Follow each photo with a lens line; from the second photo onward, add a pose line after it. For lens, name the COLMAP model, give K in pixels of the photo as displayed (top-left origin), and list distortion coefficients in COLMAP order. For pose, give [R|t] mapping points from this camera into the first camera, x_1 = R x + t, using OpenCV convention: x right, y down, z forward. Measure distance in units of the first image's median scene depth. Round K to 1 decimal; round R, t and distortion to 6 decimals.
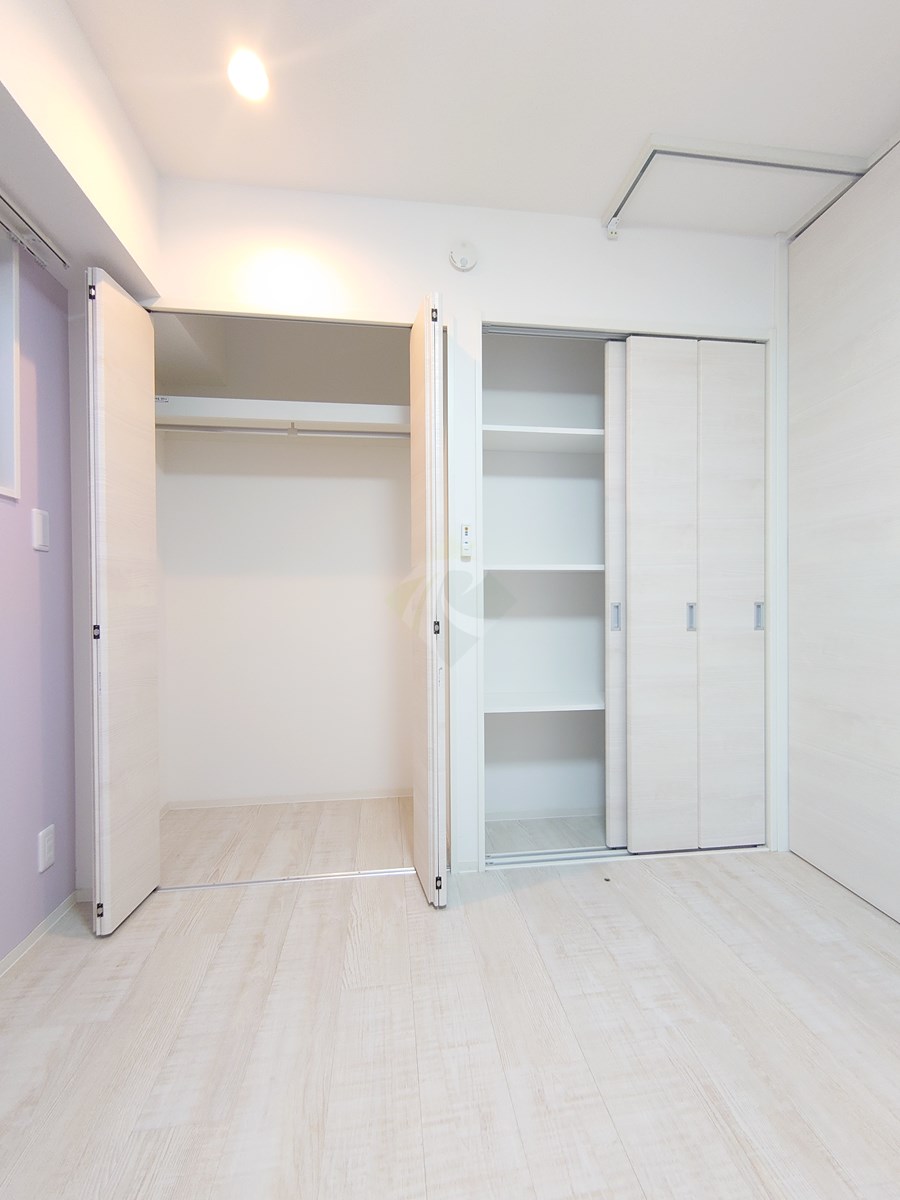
lens RADIAL K [[522.2, 0, 452.1], [0, 522.2, 601.9], [0, 0, 1]] dist [0.000380, -0.000134]
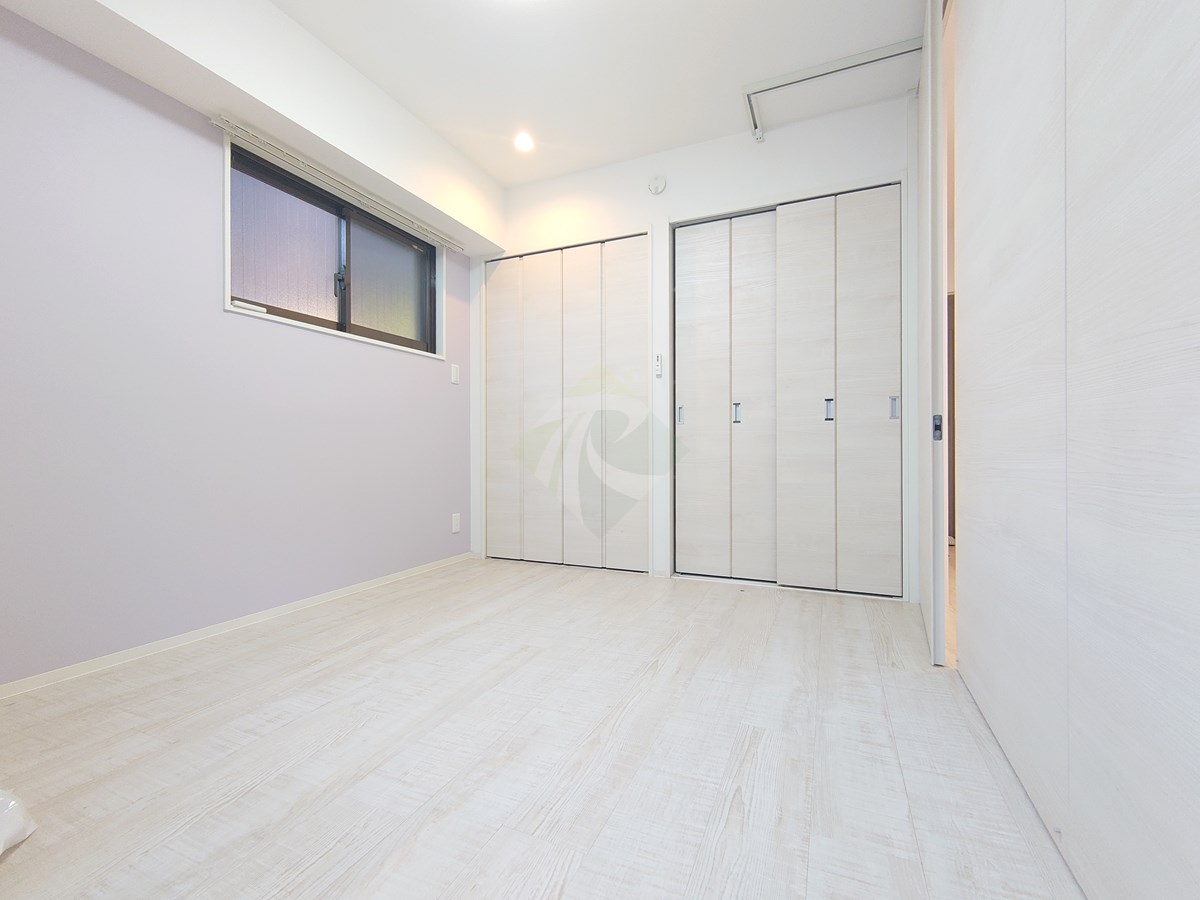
lens RADIAL K [[522.2, 0, 598.7], [0, 522.2, 447.9], [0, 0, 1]] dist [0.000380, -0.000134]
pose [[0.853974, 0.003622, -0.520304, 0.645914], [-0.007184, 0.999963, -0.004830, 0.134945], [0.520267, 0.007863, 0.853968, -0.406378]]
